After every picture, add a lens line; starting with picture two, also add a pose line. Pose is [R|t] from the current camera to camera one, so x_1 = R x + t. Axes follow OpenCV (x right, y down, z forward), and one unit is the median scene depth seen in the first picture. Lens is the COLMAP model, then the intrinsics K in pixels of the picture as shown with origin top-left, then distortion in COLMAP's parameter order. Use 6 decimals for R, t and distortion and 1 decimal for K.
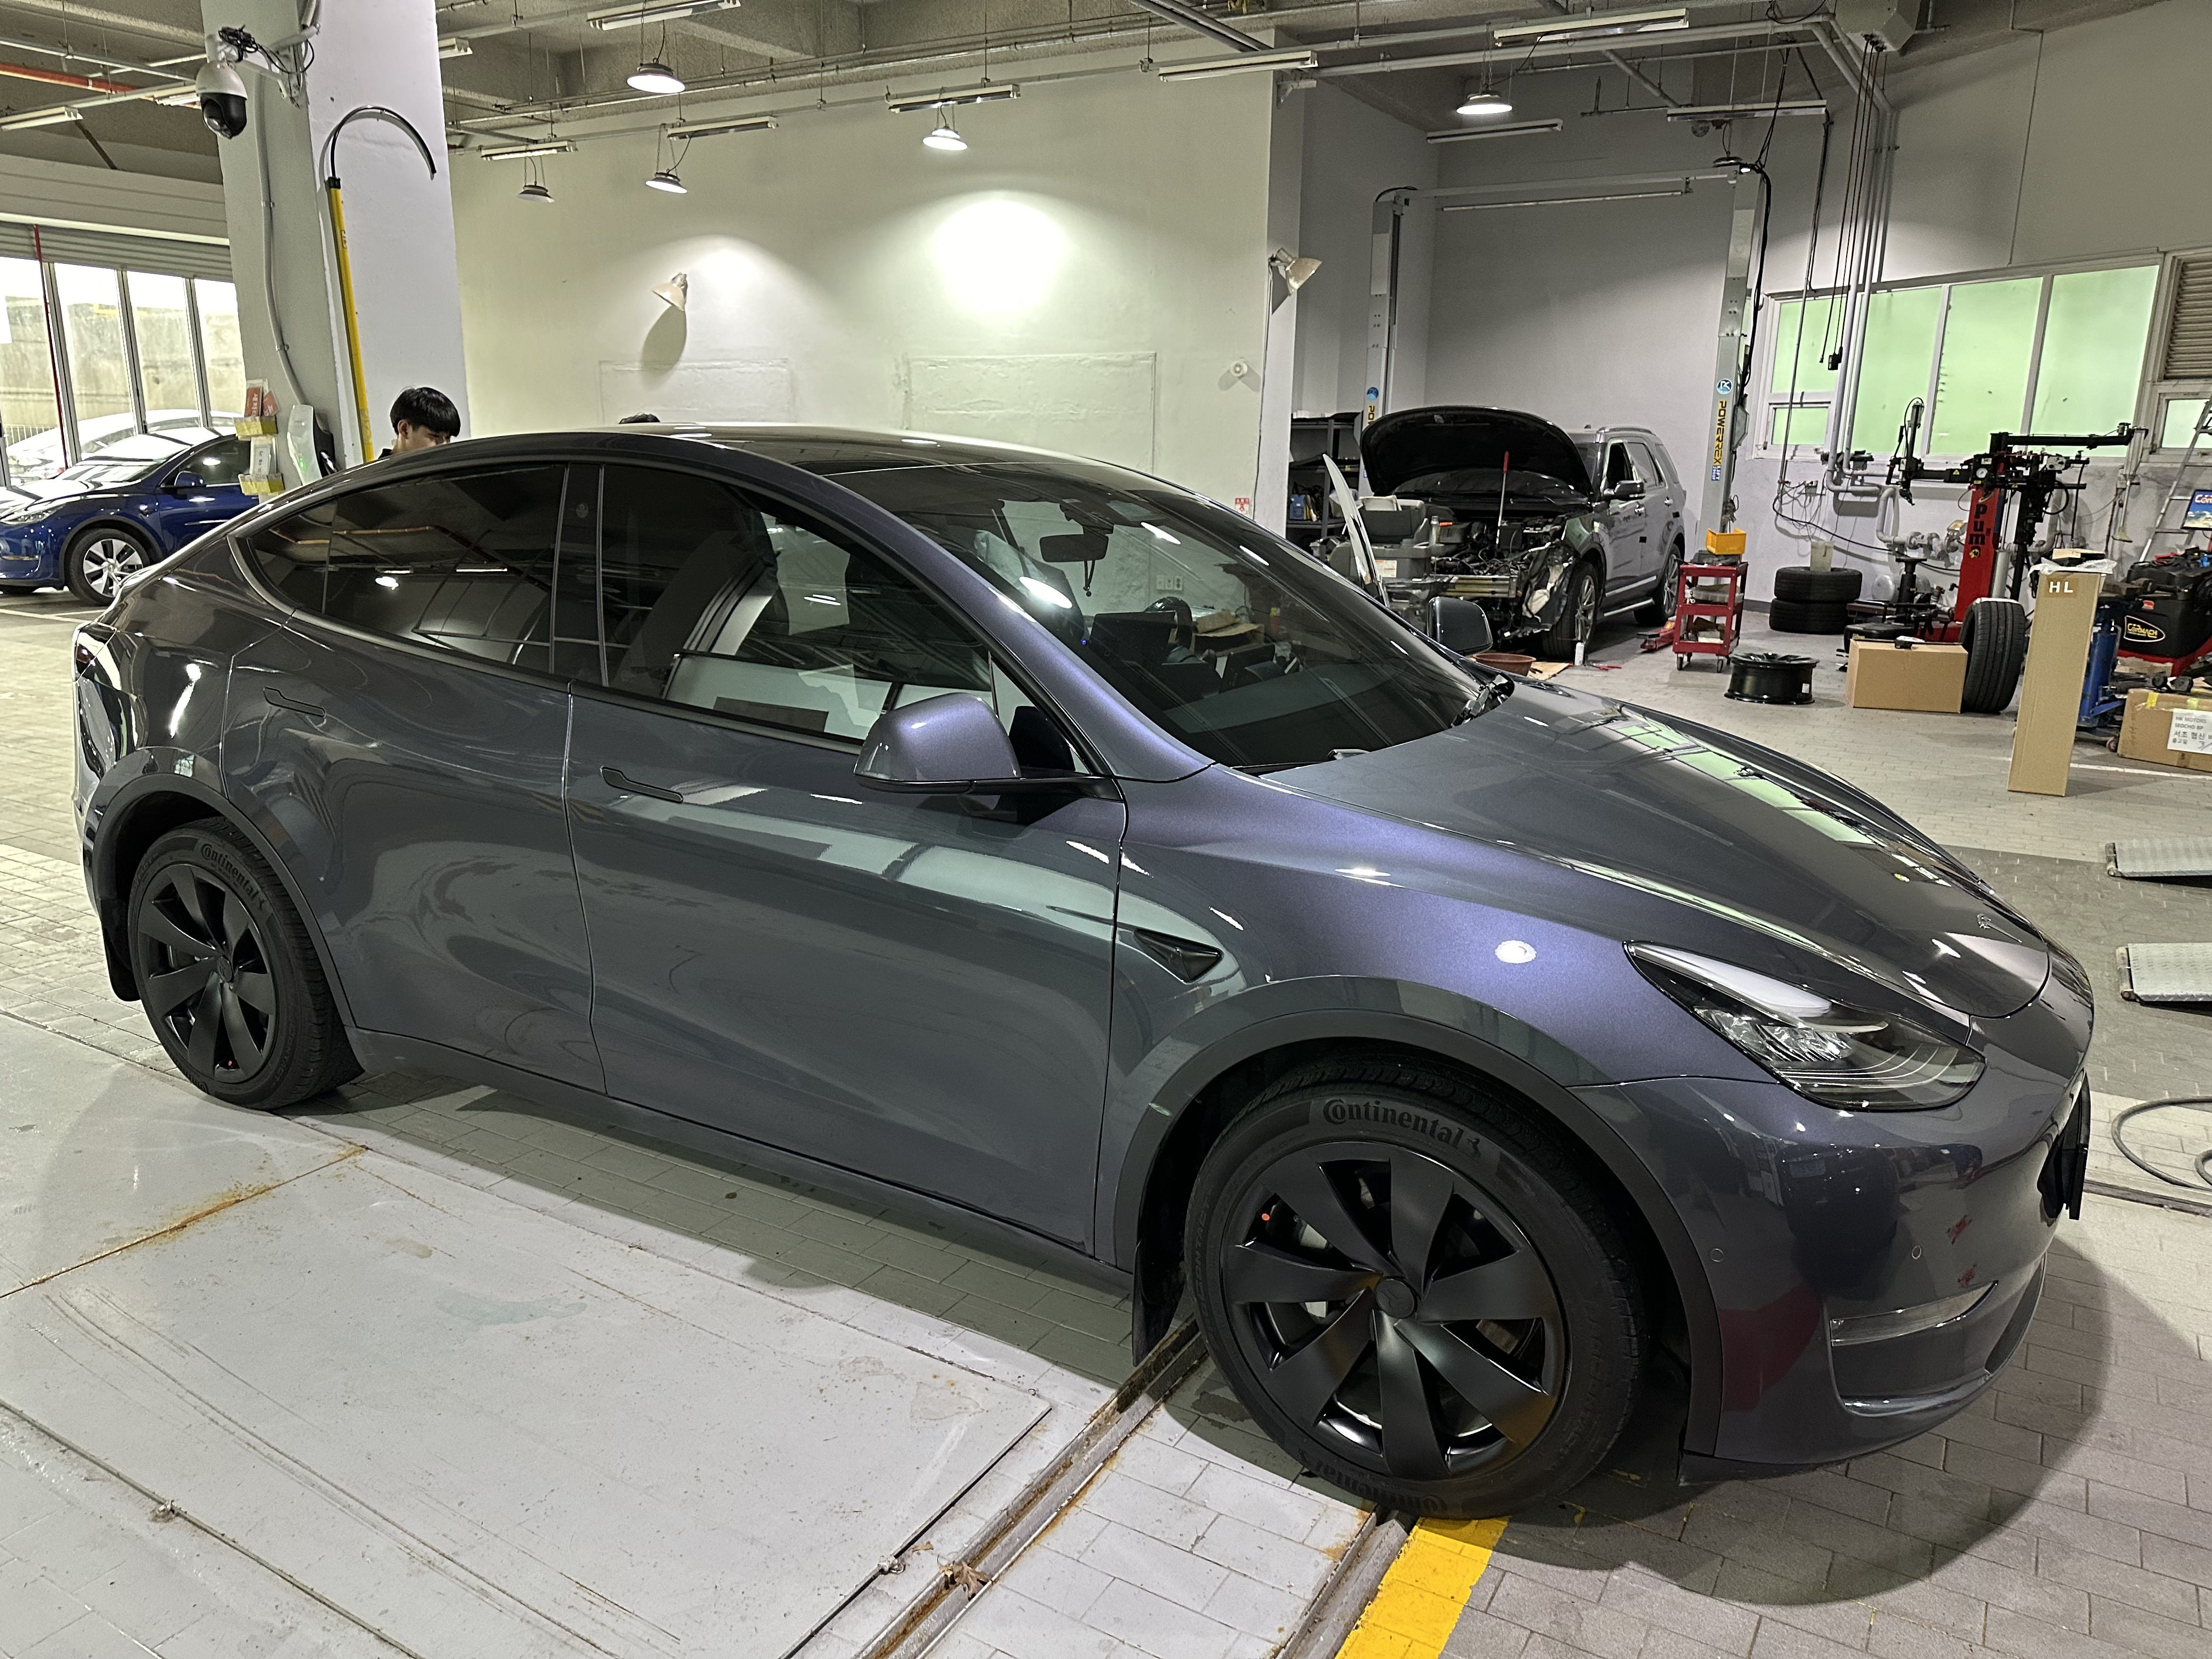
lens RADIAL K [[1566.3, 0, 1096.6], [0, 1566.3, 862.2], [0, 0, 1]] dist [0.008889, -0.018519]
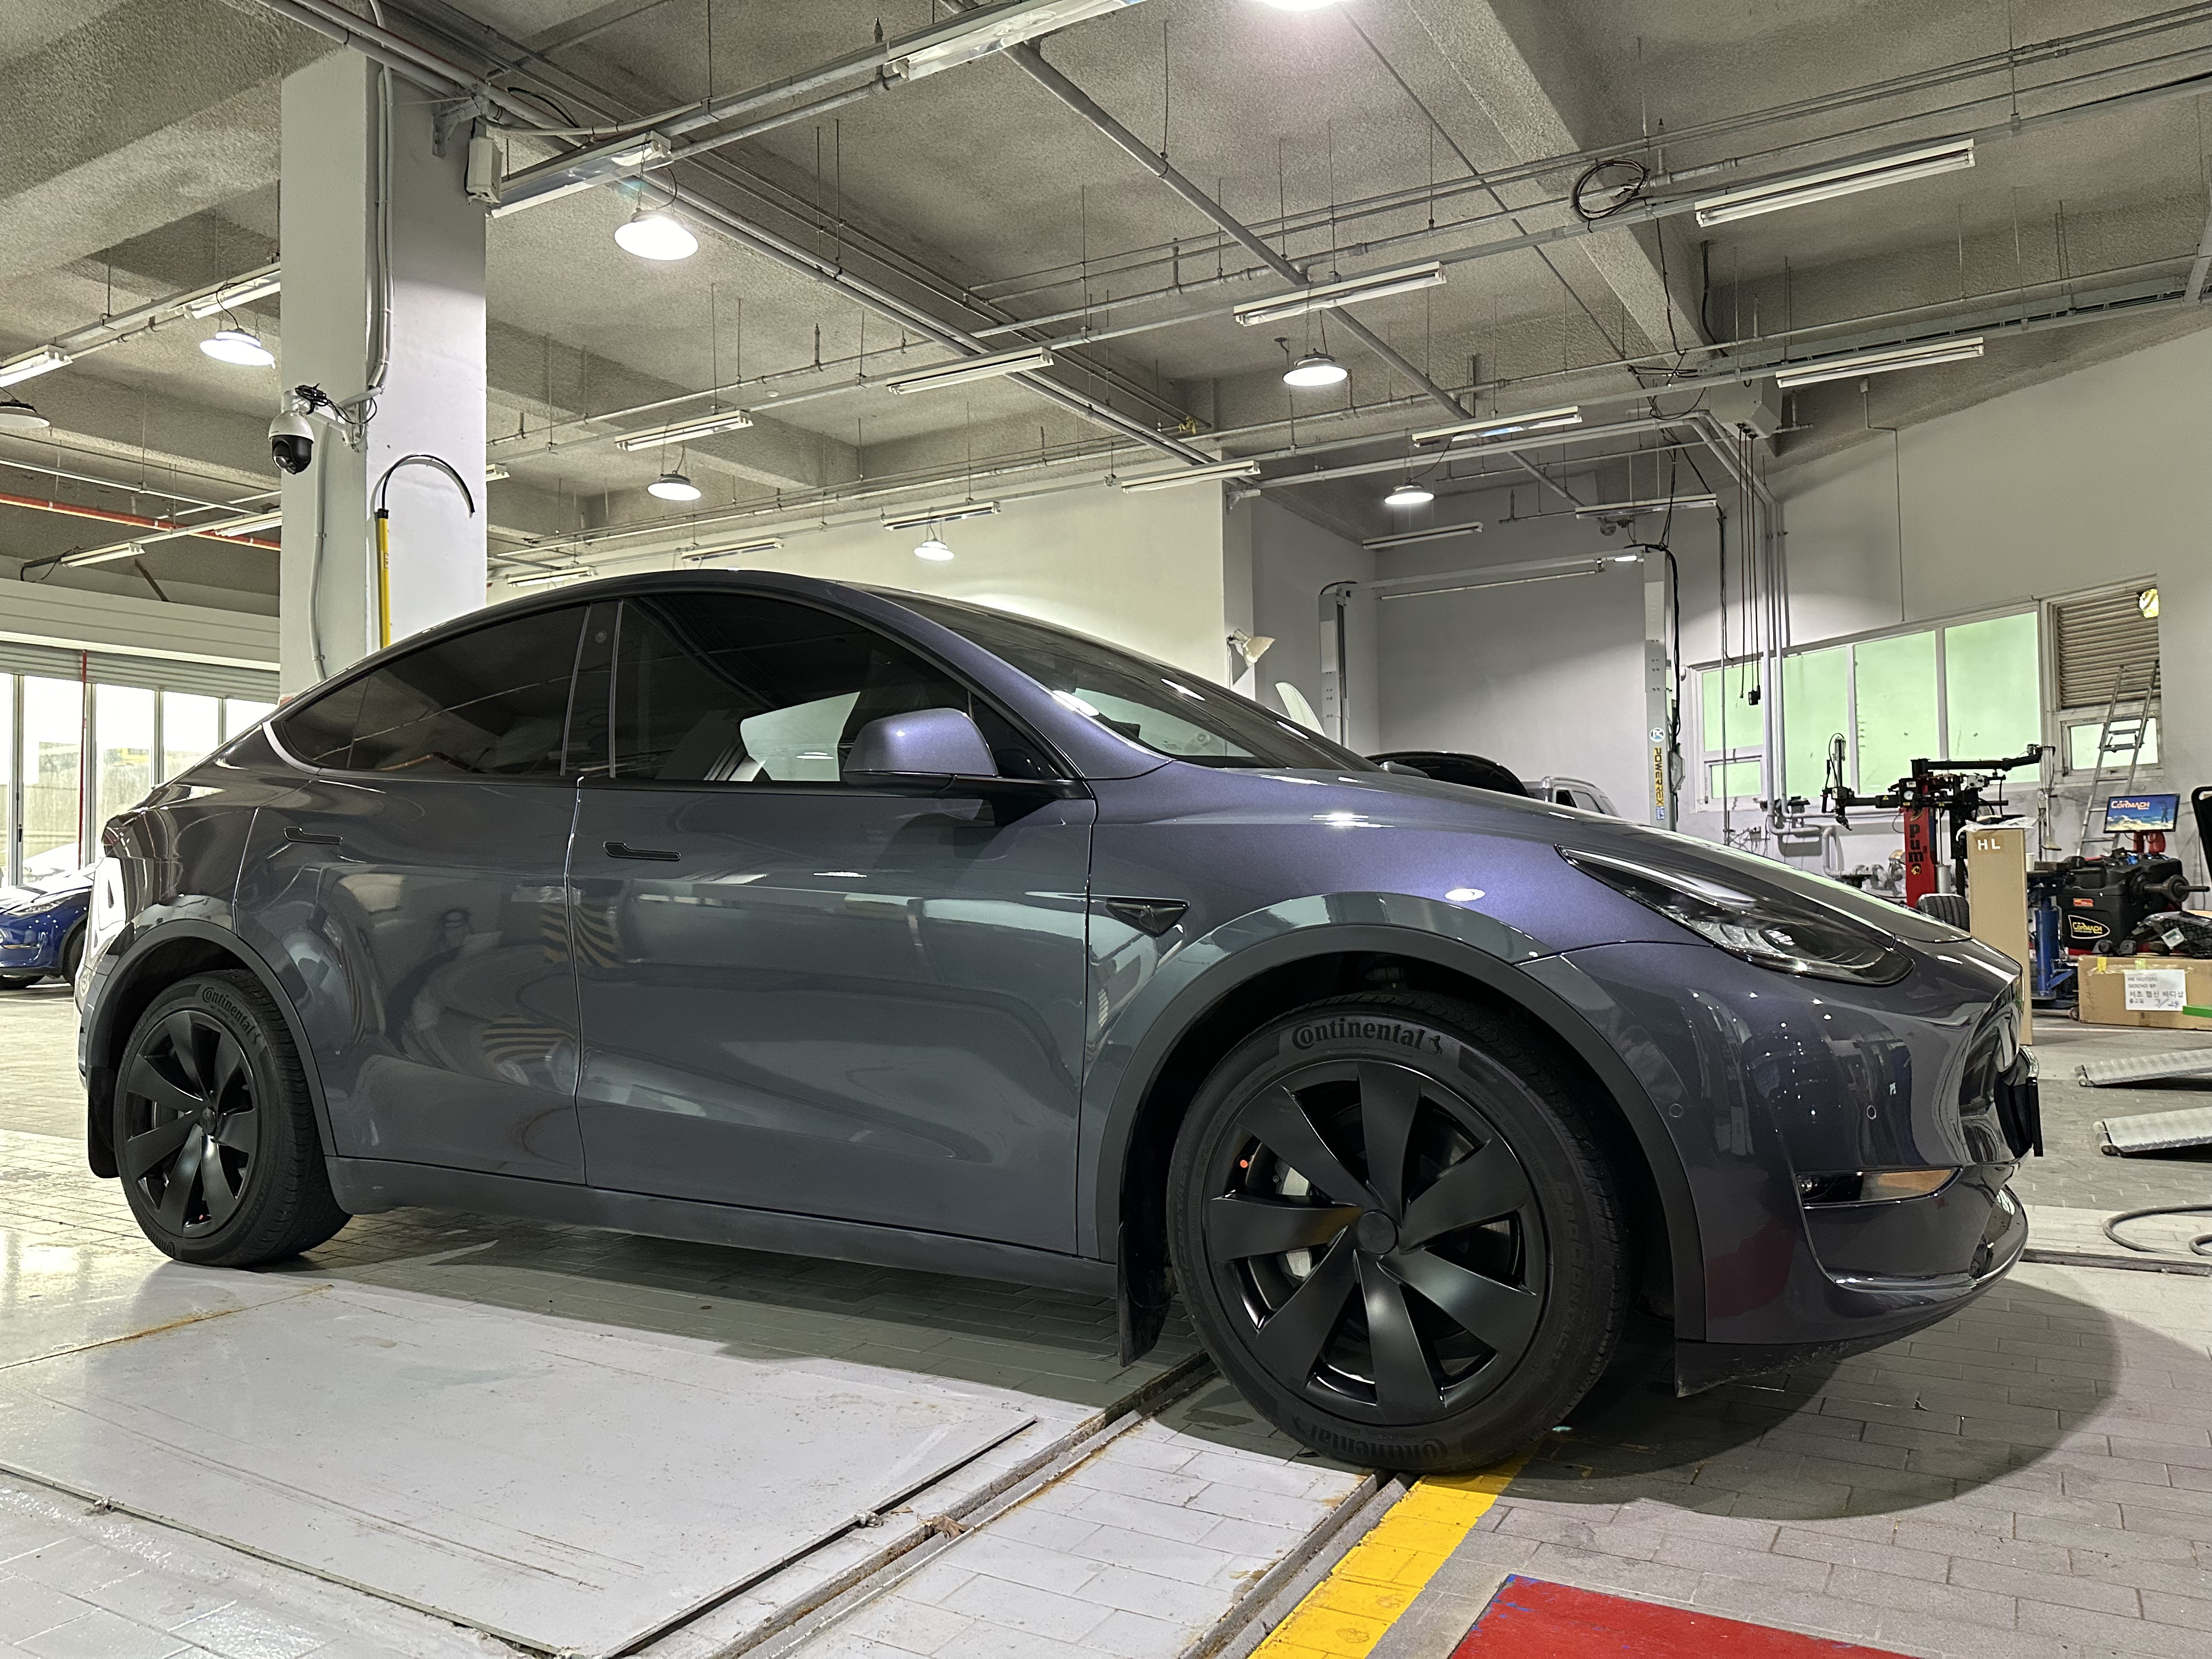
lens RADIAL K [[1565.1, 0, 1106.0], [0, 1565.1, 829.5], [0, 0, 1]] dist [0.021134, -0.034601]
pose [[0.999477, -0.026840, 0.018022, 0.001932], [0.030901, 0.956974, -0.288522, 0.088658], [-0.009502, 0.288928, 0.957304, -0.008912]]
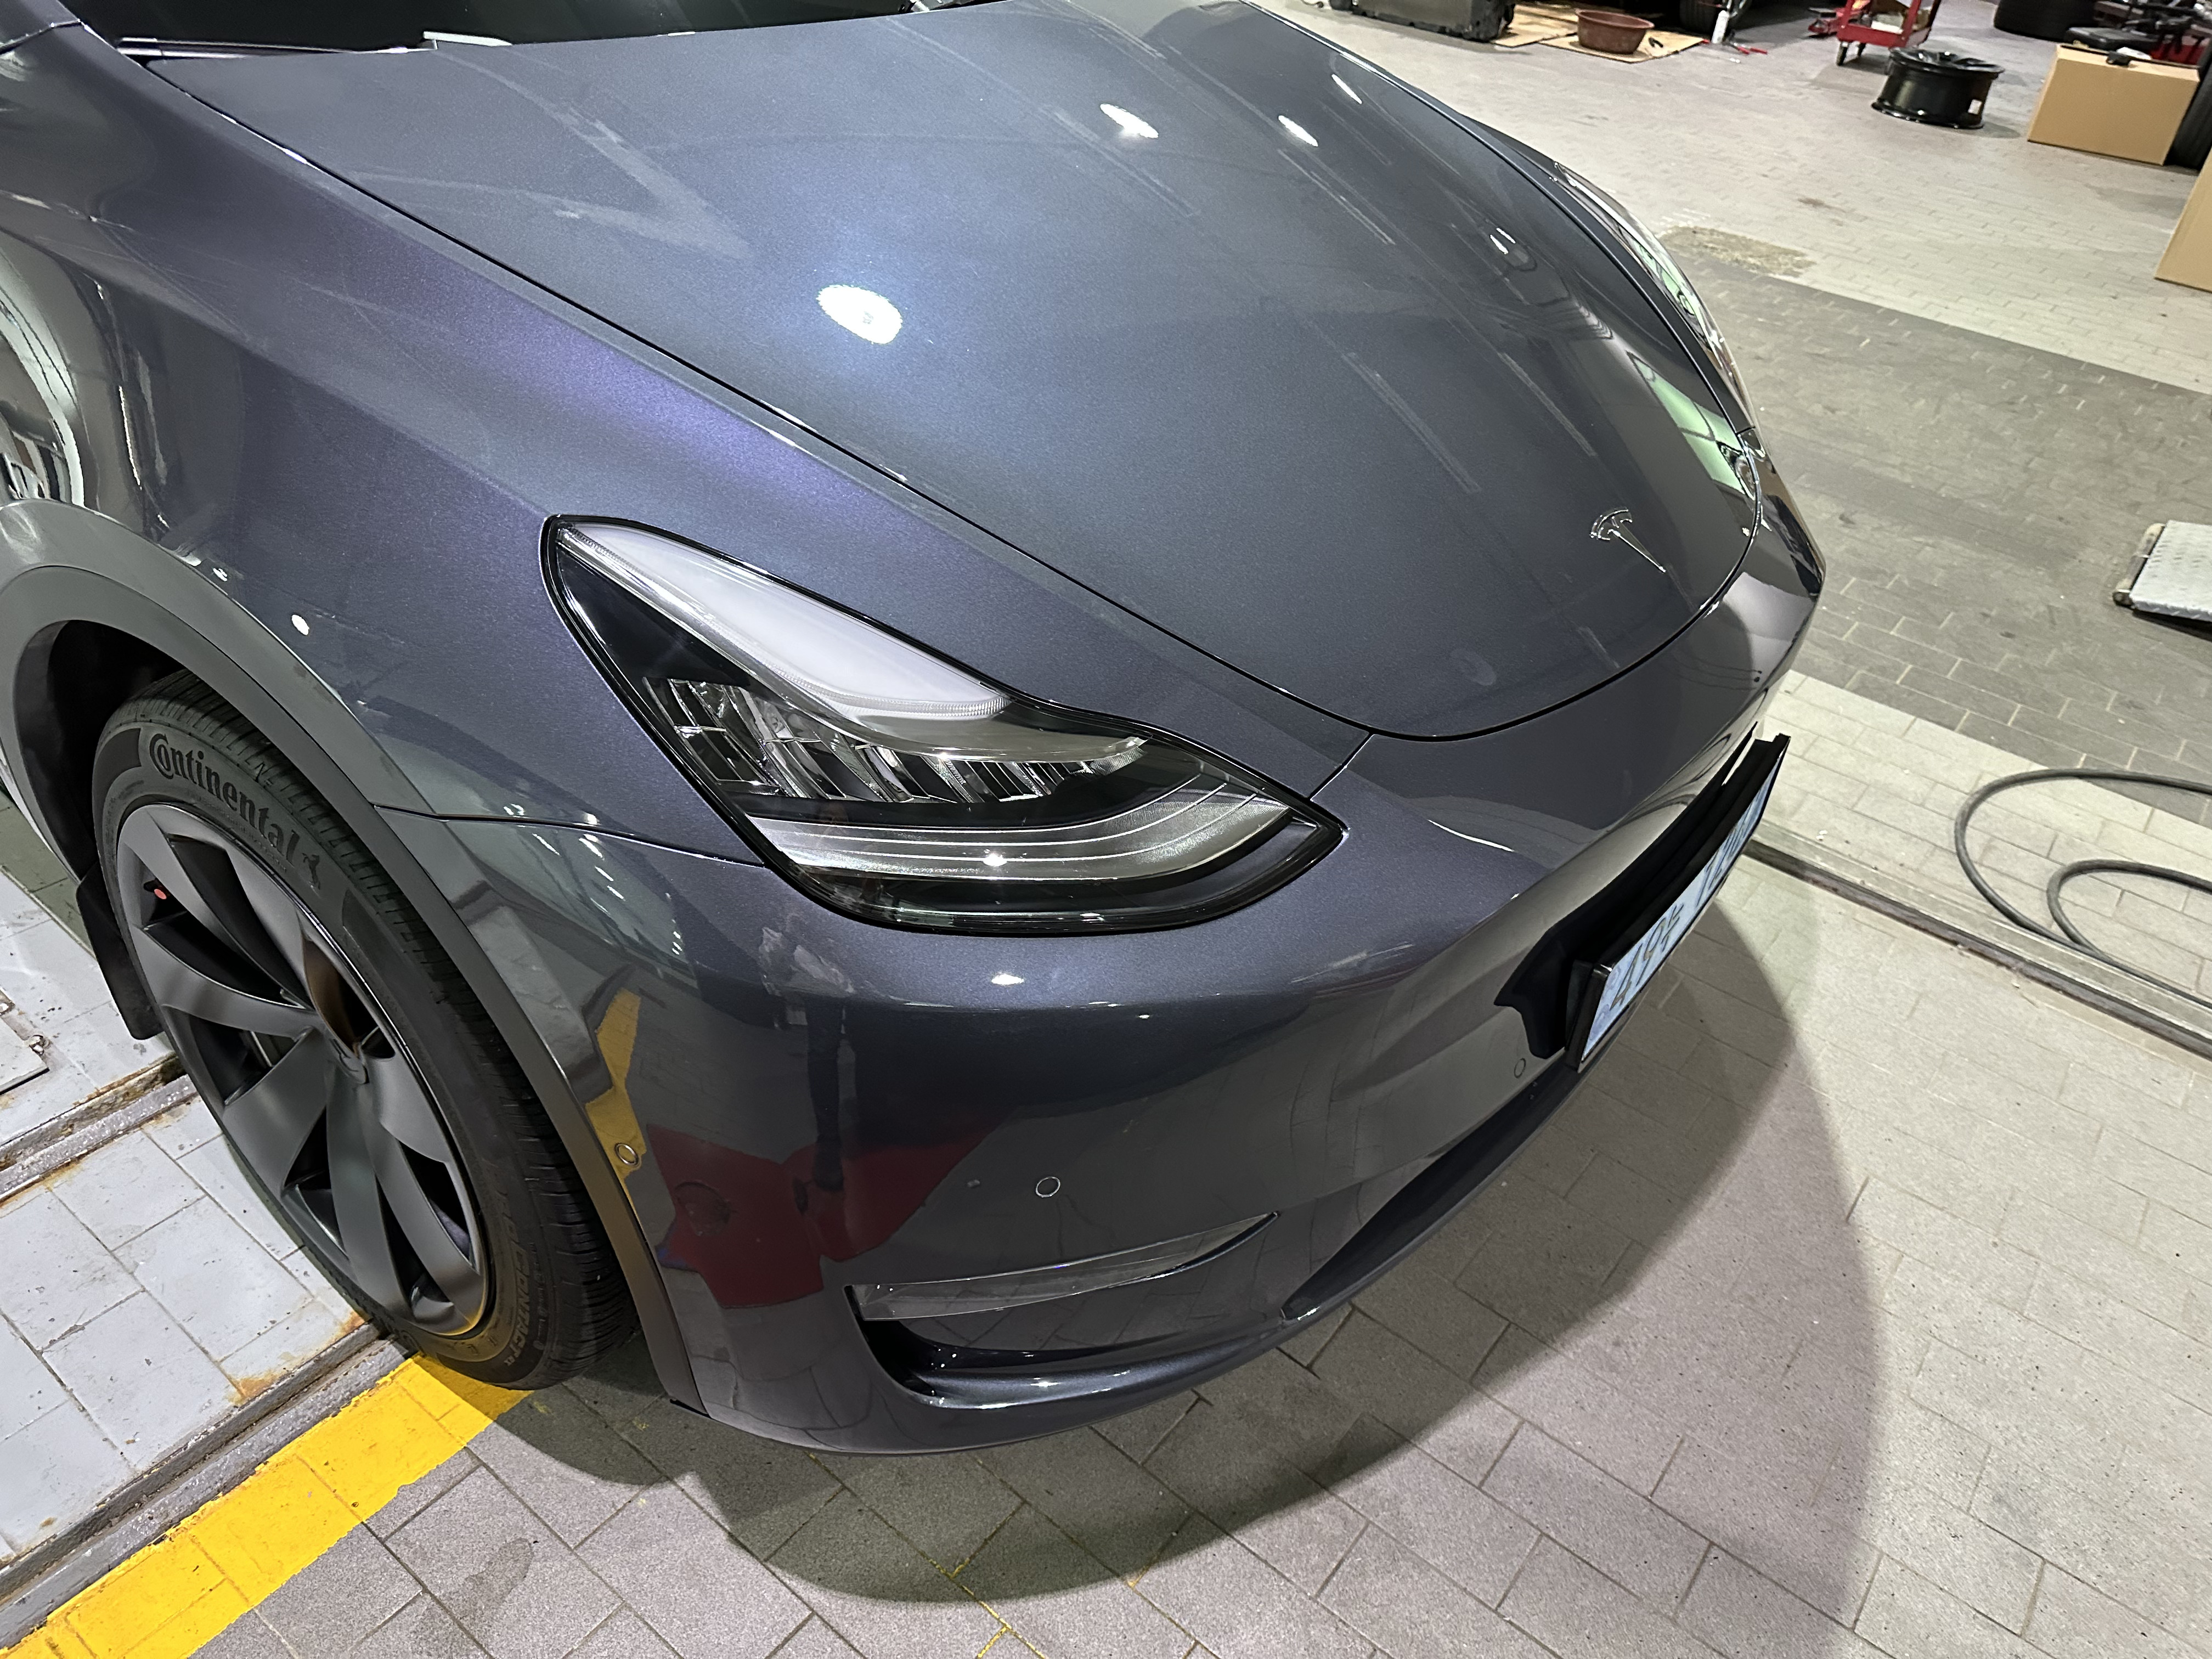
lens RADIAL K [[1614.5, 0, 1106.0], [0, 1614.5, 829.5], [0, 0, 1]] dist [-0.004374, -0.010192]
pose [[0.990306, 0.132743, -0.040910, 0.137500], [-0.110299, 0.930508, 0.349270, -0.012066], [0.084430, -0.341372, 0.936129, 0.135417]]
